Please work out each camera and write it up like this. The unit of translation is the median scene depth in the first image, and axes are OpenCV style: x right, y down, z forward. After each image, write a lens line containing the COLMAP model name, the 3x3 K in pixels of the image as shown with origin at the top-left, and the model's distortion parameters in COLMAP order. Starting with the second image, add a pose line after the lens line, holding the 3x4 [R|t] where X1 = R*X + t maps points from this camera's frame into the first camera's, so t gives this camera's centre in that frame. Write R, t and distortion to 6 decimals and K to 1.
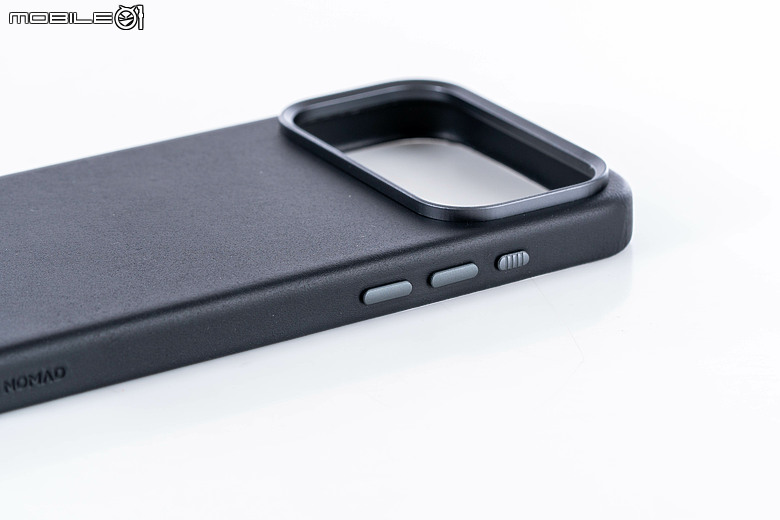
lens RADIAL K [[3047.1, 0, 389.9], [0, 3047.1, 260.1], [0, 0, 1]] dist [-0.050765, 0.000000]
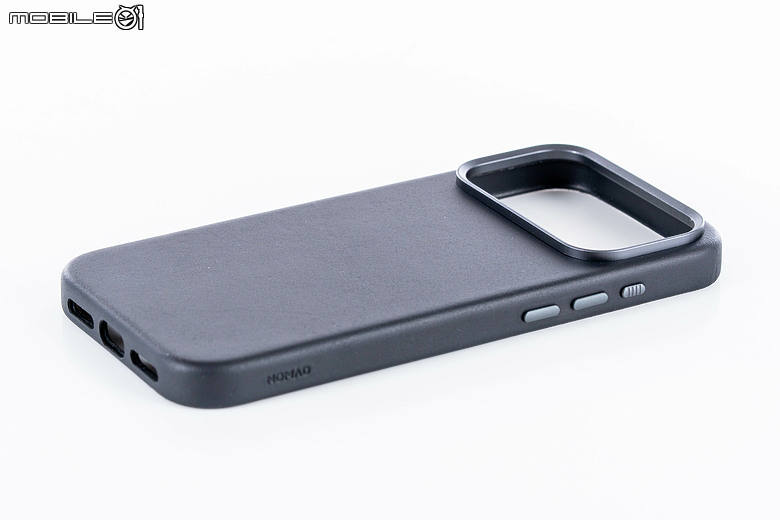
lens RADIAL K [[3047.1, 0, 390.1], [0, 3047.1, 259.9], [0, 0, 1]] dist [-0.050765, 0.000000]
pose [[0.999703, 0.024017, -0.004130, -0.062178], [-0.023860, 0.999115, 0.034643, -0.057646], [0.004958, -0.034534, 0.999391, -0.350555]]
